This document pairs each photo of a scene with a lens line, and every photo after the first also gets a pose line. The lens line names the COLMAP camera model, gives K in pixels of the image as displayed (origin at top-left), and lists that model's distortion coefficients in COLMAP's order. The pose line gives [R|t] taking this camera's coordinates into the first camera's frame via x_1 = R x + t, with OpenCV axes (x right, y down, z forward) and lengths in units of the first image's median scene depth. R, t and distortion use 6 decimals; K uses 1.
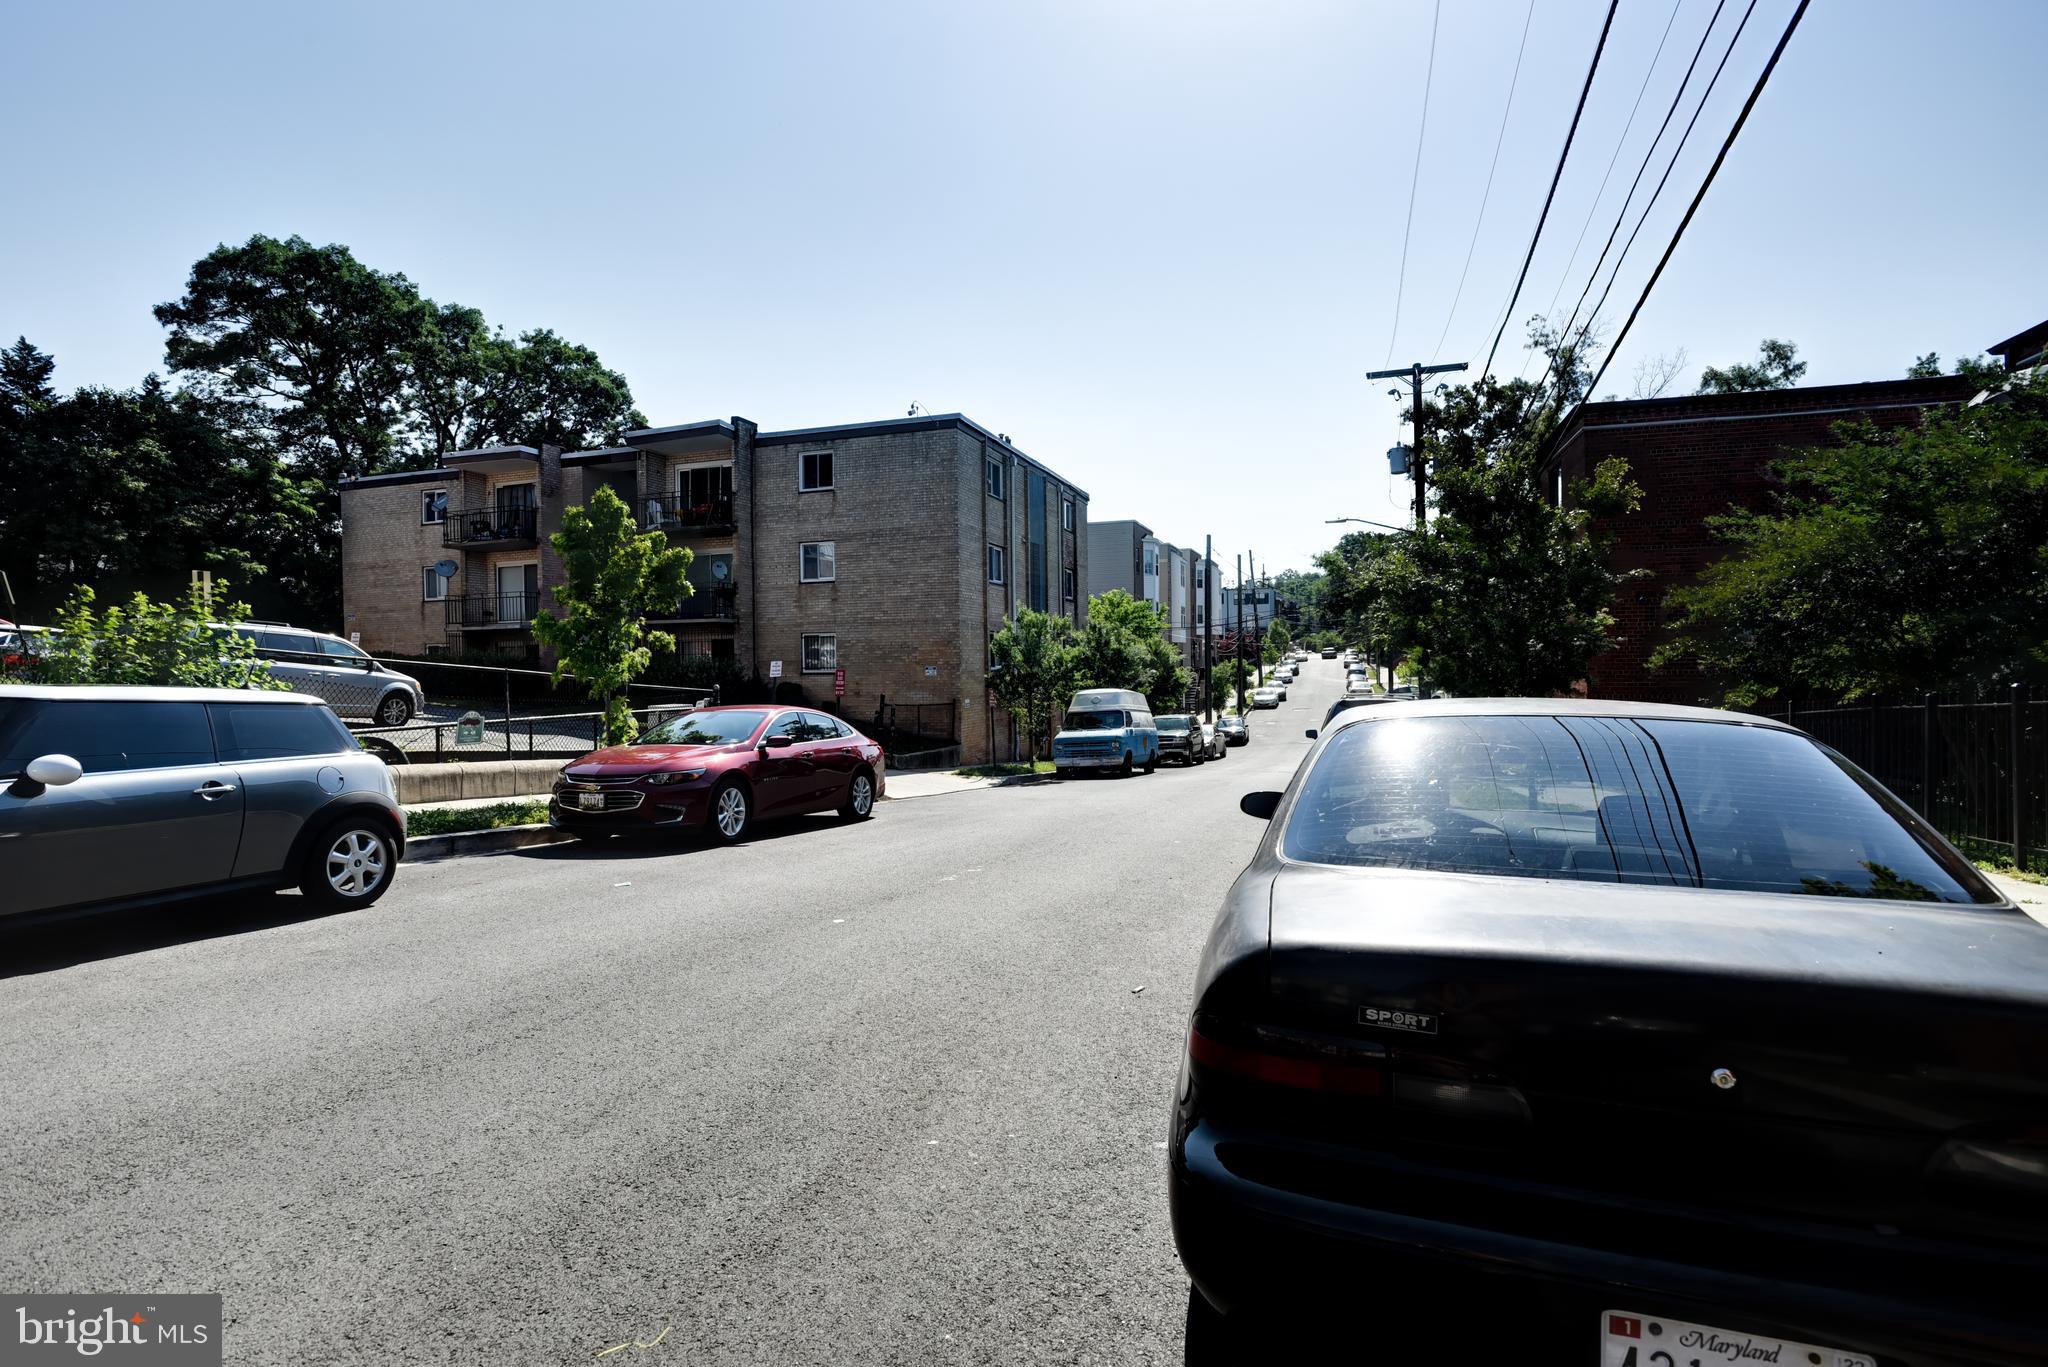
lens RADIAL K [[981.1, 0, 993.6], [0, 981.1, 681.2], [0, 0, 1]] dist [-0.032426, 0.007945]
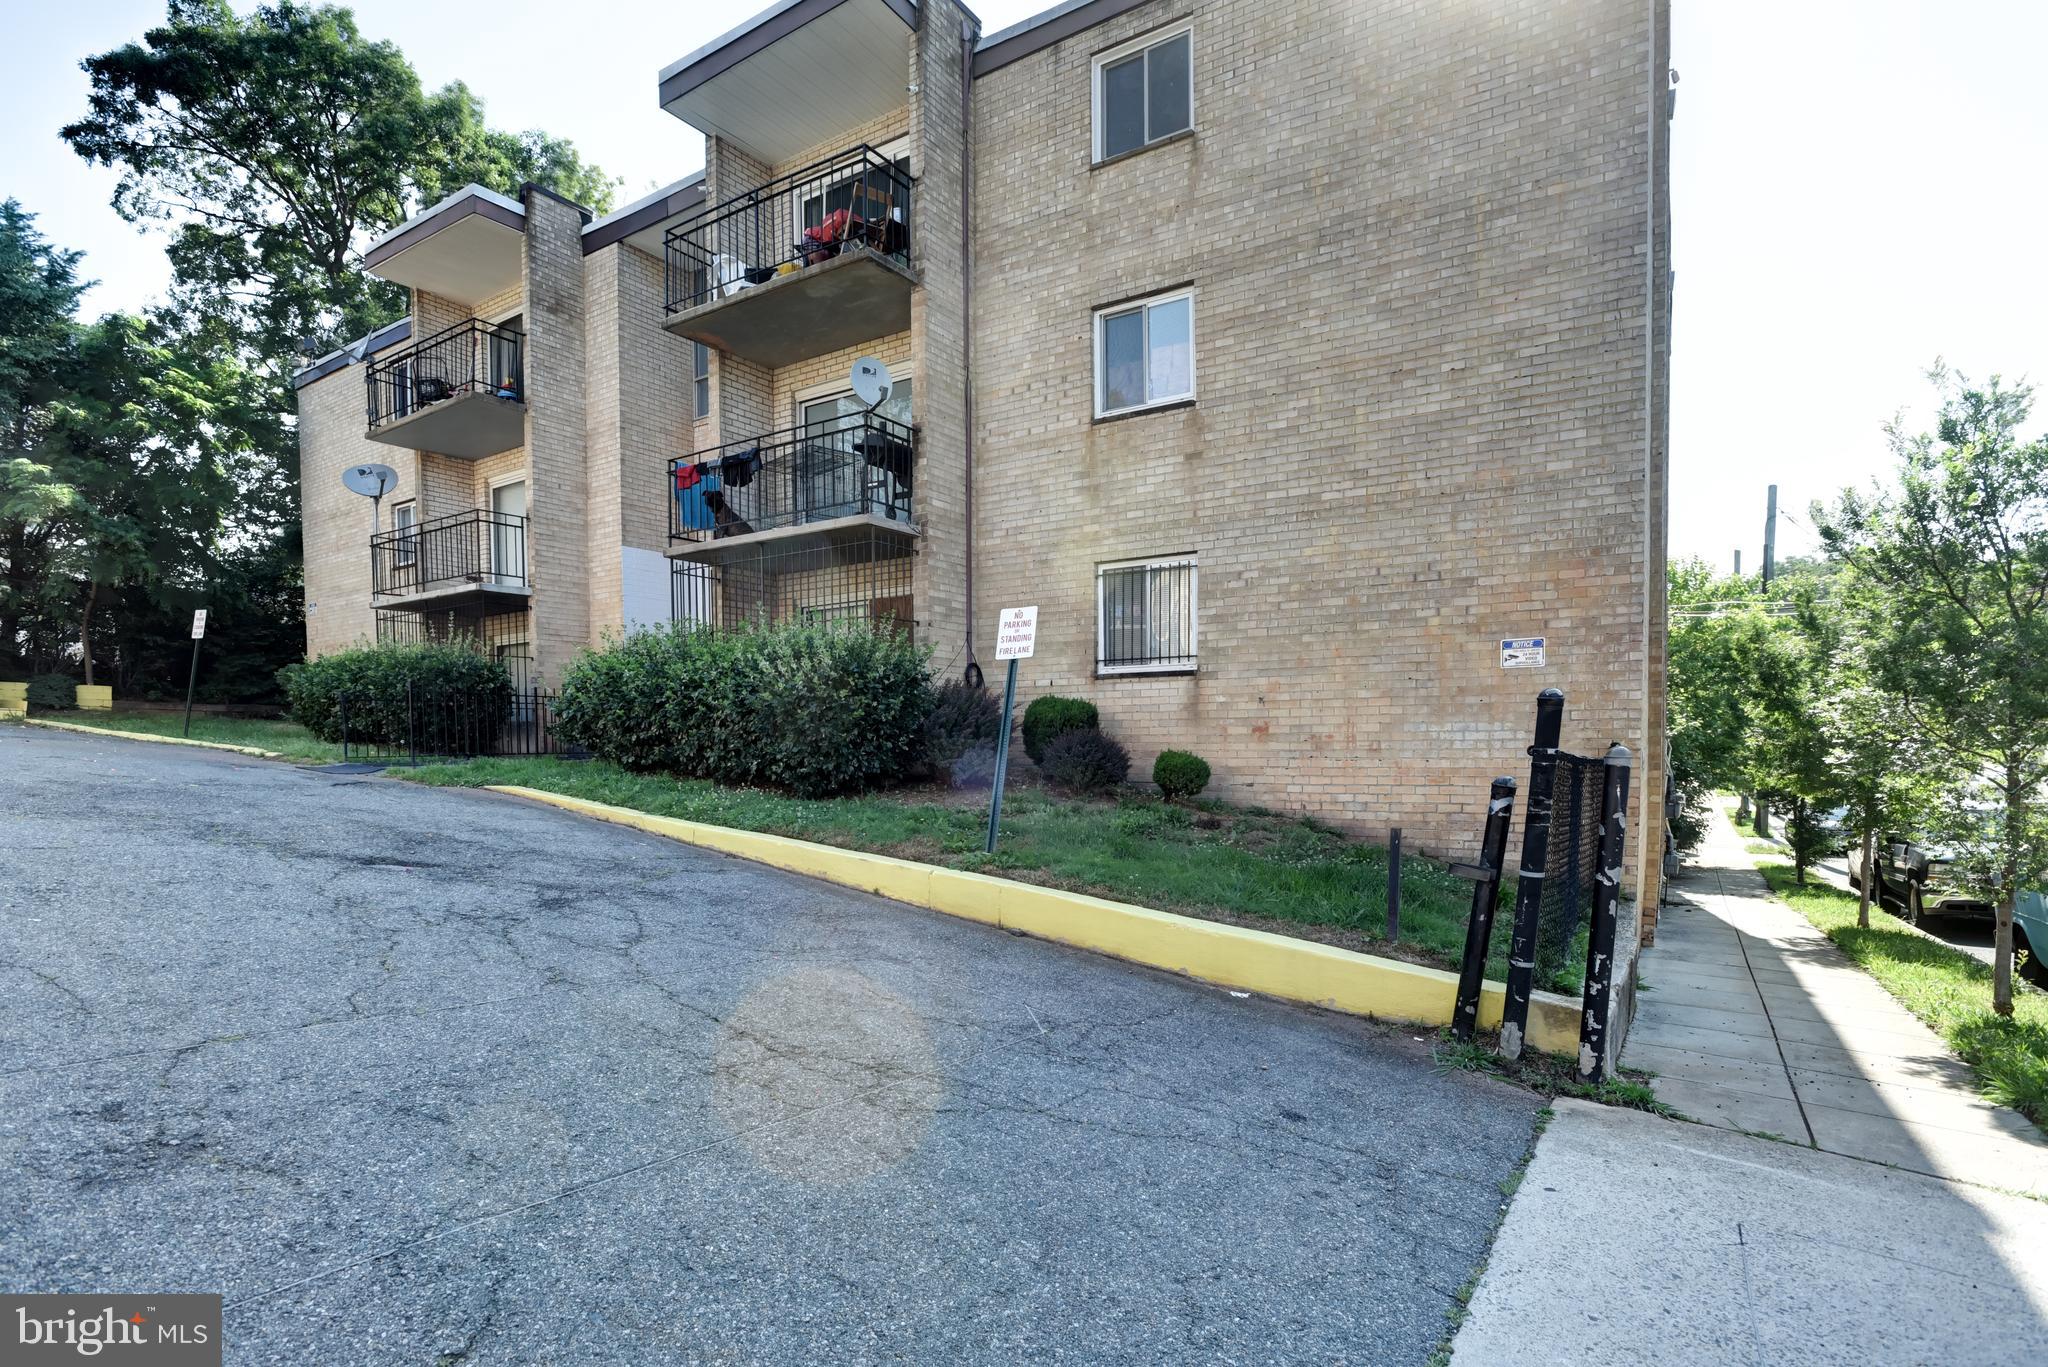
lens RADIAL K [[981.1, 0, 1043.9], [0, 981.1, 789.6], [0, 0, 1]] dist [-0.032426, 0.007945]
pose [[0.978465, 0.015130, -0.205856, -0.139662], [-0.007790, 0.999306, 0.036420, 0.021048], [0.206264, -0.034032, 0.977904, 0.643247]]
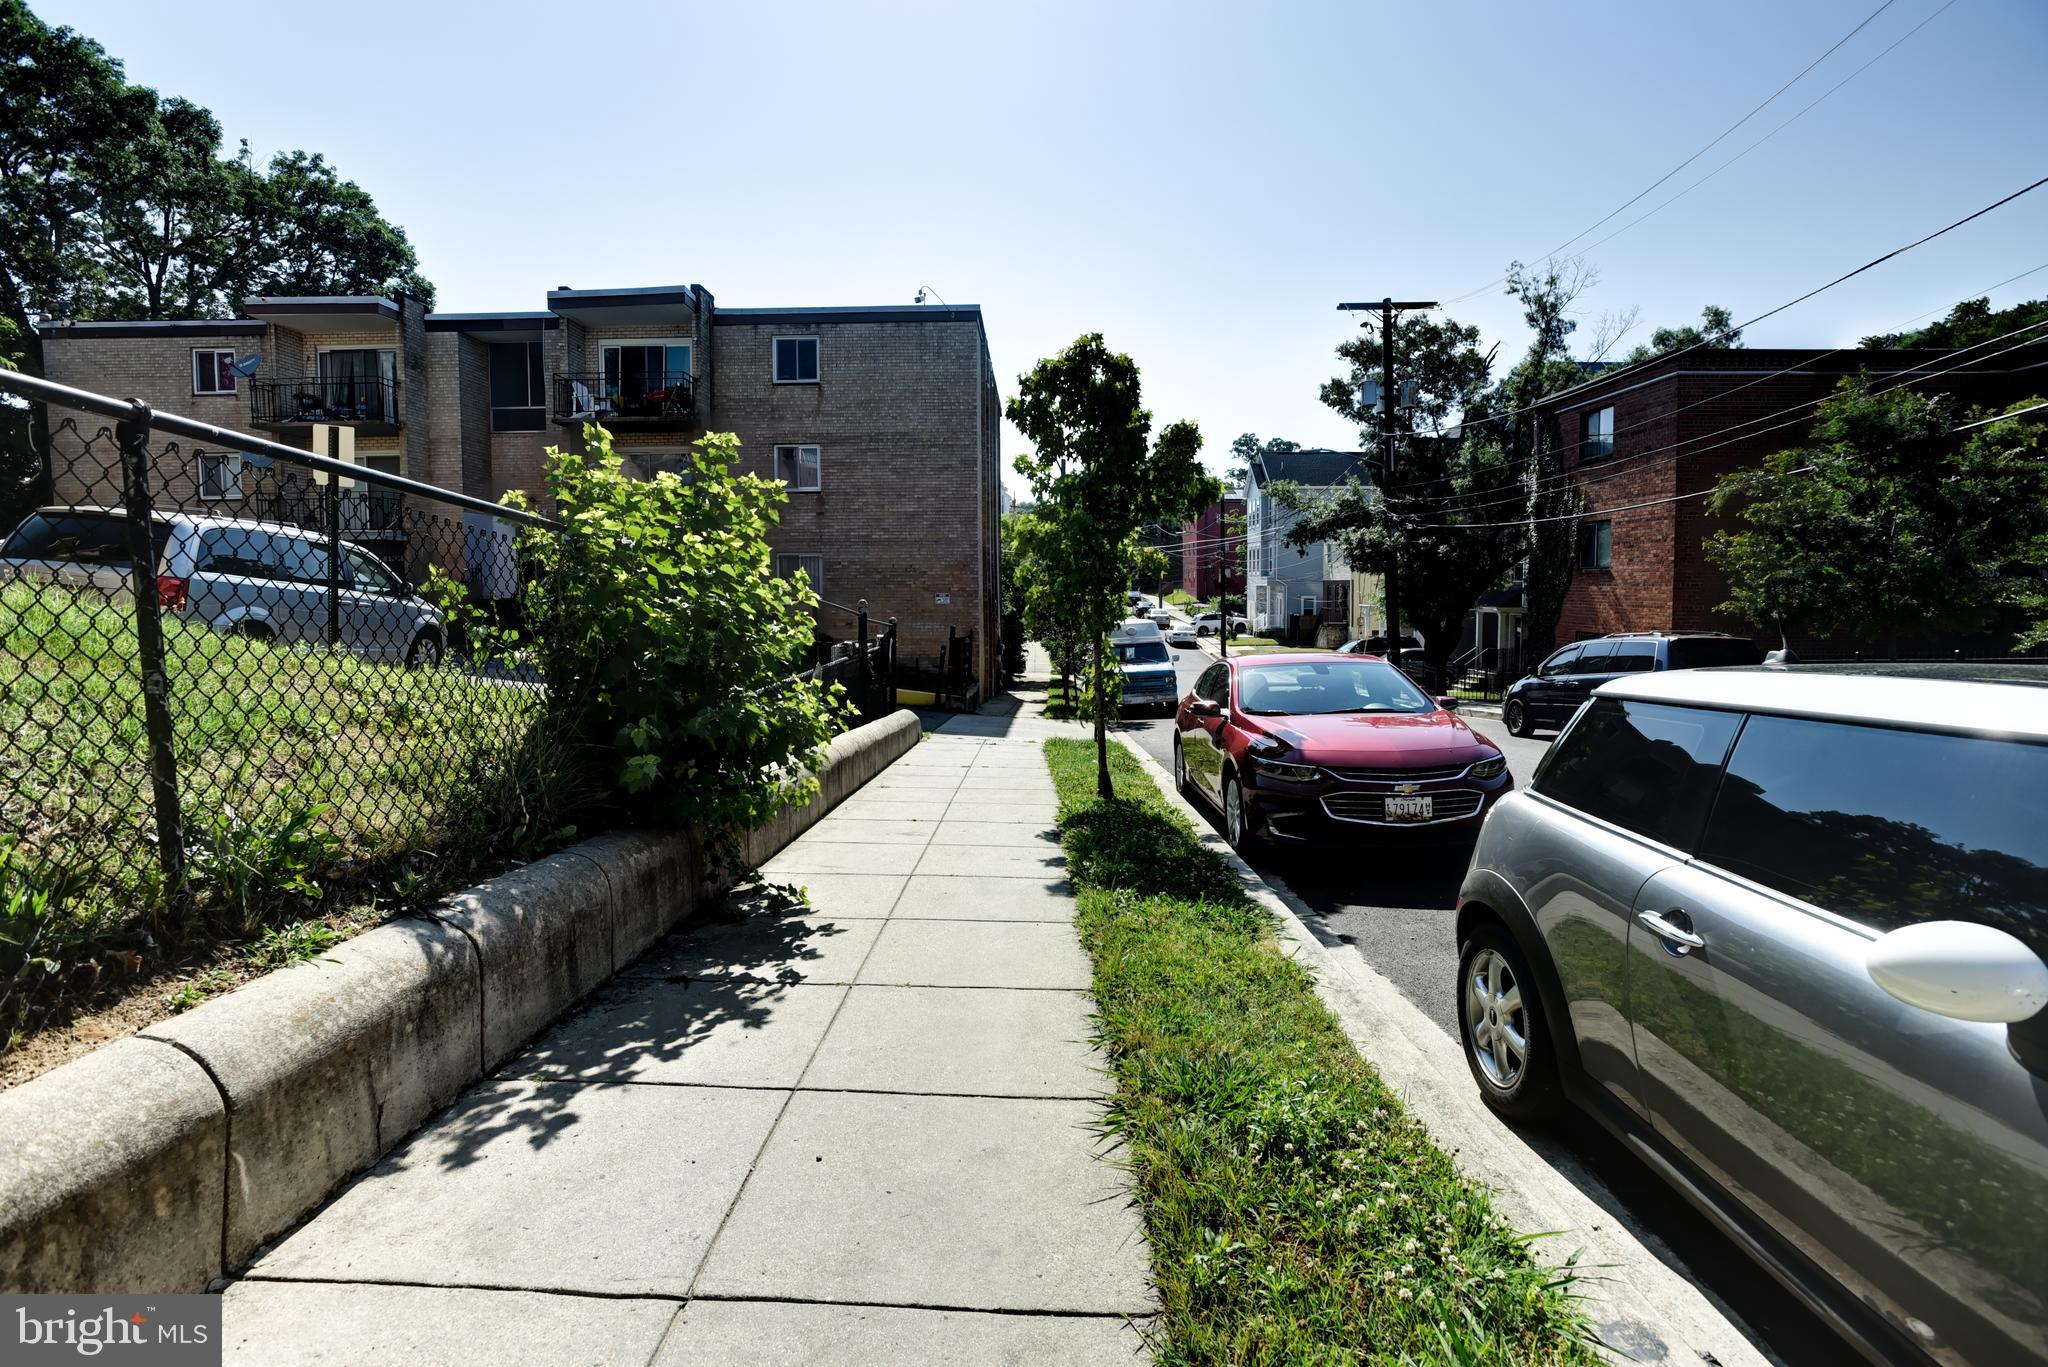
lens RADIAL K [[981.1, 0, 978.2], [0, 981.1, 641.9], [0, 0, 1]] dist [-0.032426, 0.007945]
pose [[0.955802, -0.007658, 0.293912, -0.278601], [-0.003727, 0.999265, 0.038158, -0.004924], [-0.293988, -0.037567, 0.955071, 0.142071]]
